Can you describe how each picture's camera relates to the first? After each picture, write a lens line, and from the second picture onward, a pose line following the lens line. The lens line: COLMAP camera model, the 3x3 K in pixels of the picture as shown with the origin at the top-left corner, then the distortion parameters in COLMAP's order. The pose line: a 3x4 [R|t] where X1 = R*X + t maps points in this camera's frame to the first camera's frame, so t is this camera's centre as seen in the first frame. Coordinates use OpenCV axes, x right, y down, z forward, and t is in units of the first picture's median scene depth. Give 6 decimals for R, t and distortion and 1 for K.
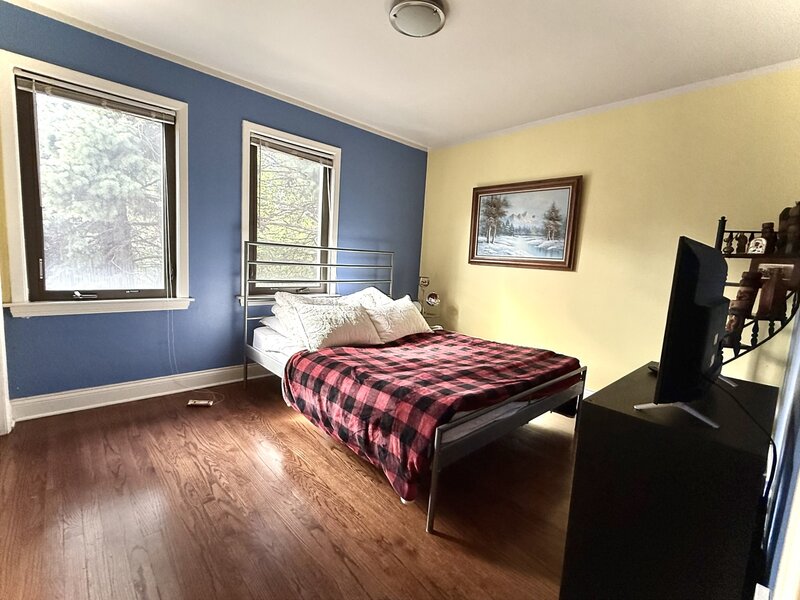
lens RADIAL K [[365.1, 0, 399.1], [0, 365.1, 301.2], [0, 0, 1]] dist [0.001543, 0.001443]
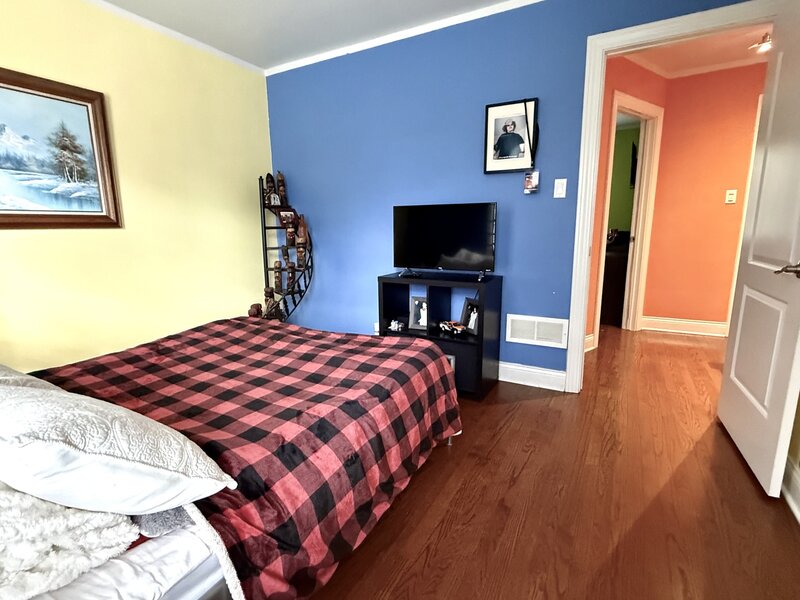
lens RADIAL K [[389.4, 0, 398.3], [0, 389.4, 297.2], [0, 0, 1]] dist [-0.001469, -0.000278]
pose [[-0.334831, -0.228794, 0.914080, -0.460708], [0.103567, 0.955261, 0.277039, -0.104801], [-0.936569, 0.187430, -0.296155, 0.708083]]
